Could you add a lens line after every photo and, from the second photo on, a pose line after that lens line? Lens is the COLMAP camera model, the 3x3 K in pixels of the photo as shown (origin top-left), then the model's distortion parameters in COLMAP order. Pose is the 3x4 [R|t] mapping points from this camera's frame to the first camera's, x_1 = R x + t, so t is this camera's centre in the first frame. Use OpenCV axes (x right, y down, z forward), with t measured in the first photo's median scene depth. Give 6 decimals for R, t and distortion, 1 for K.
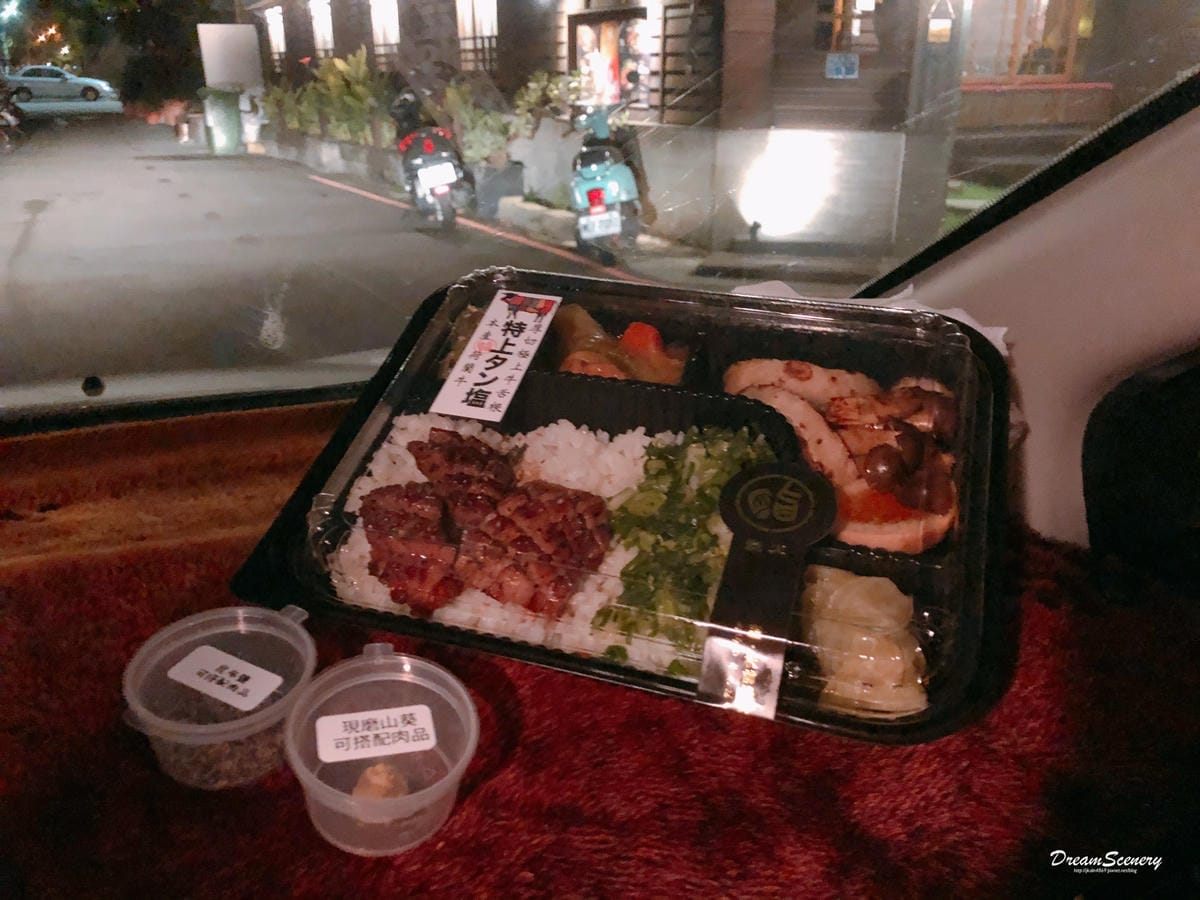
lens RADIAL K [[986.4, 0, 600.0], [0, 986.4, 450.0], [0, 0, 1]] dist [0.000648, -0.002452]
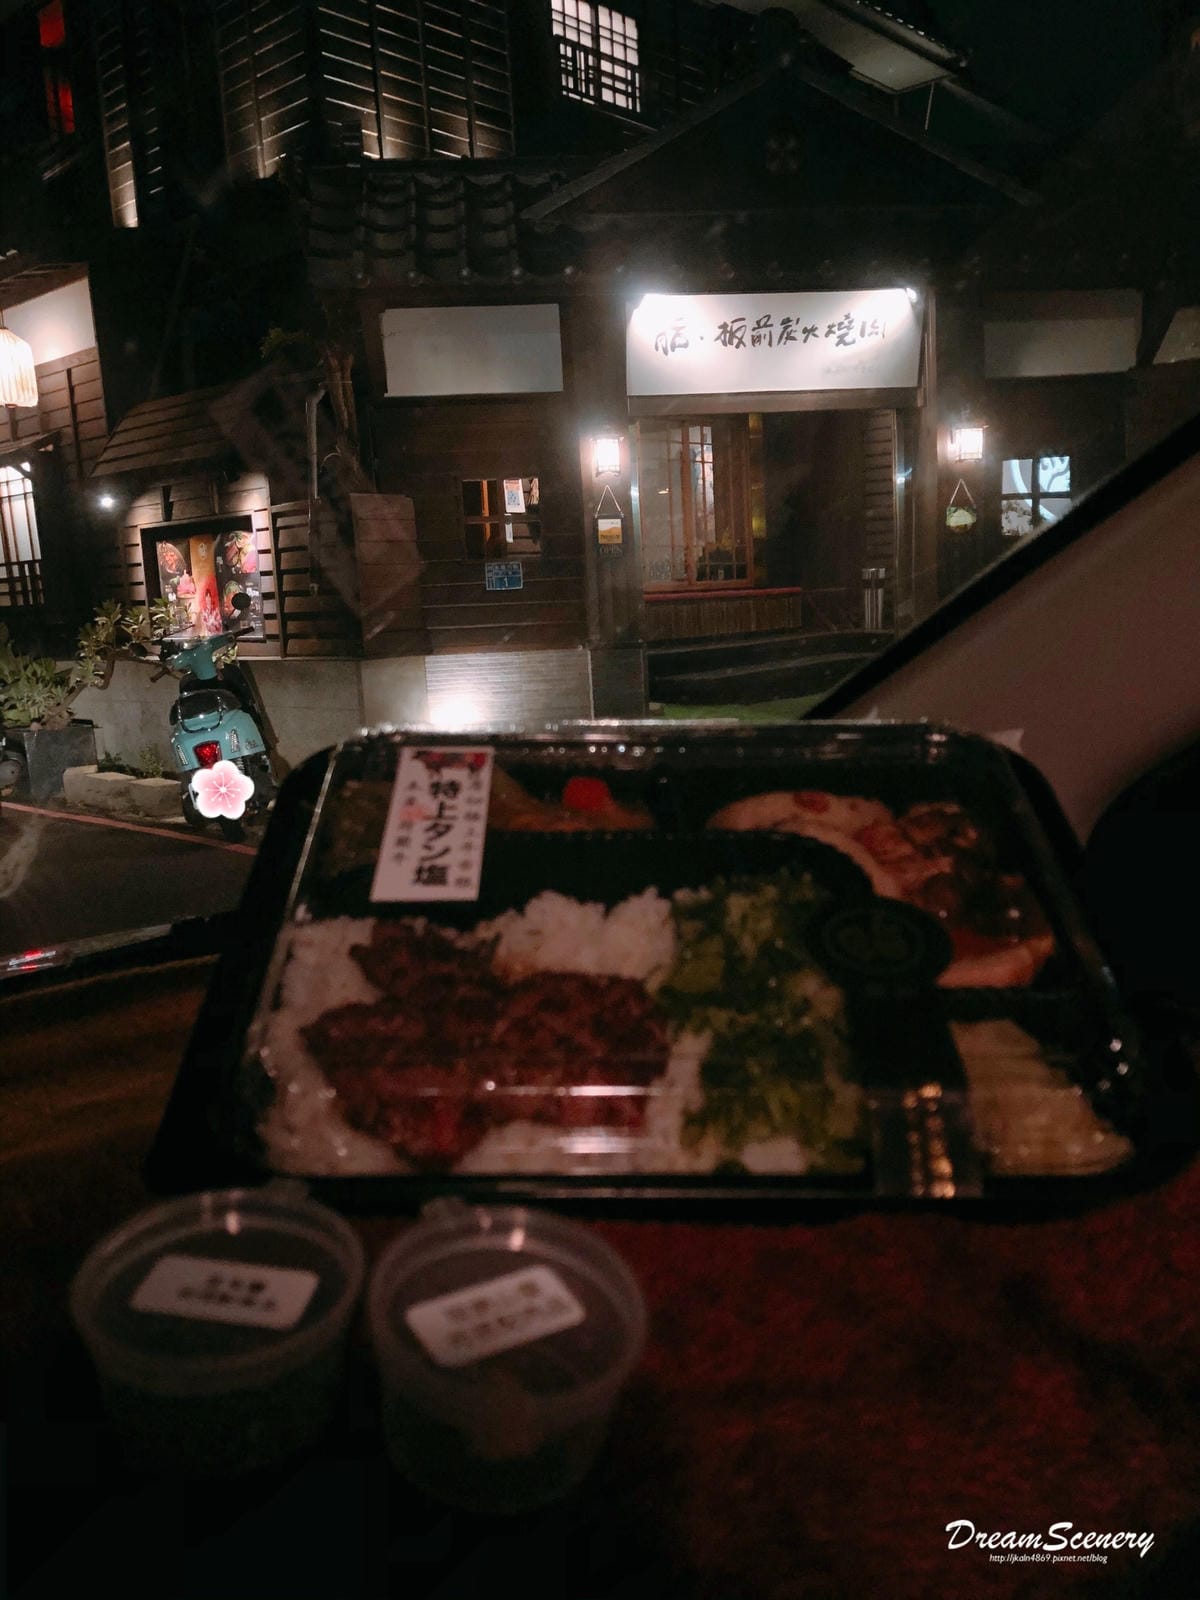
lens RADIAL K [[1300.0, 0, 600.0], [0, 1300.0, 800.0], [0, 0, 1]] dist [0.010404, 0.003866]
pose [[0.948932, -0.096051, 0.300505, -0.280152], [0.157074, 0.969915, -0.185993, 0.087971], [-0.273599, 0.223696, 0.935470, 0.056035]]
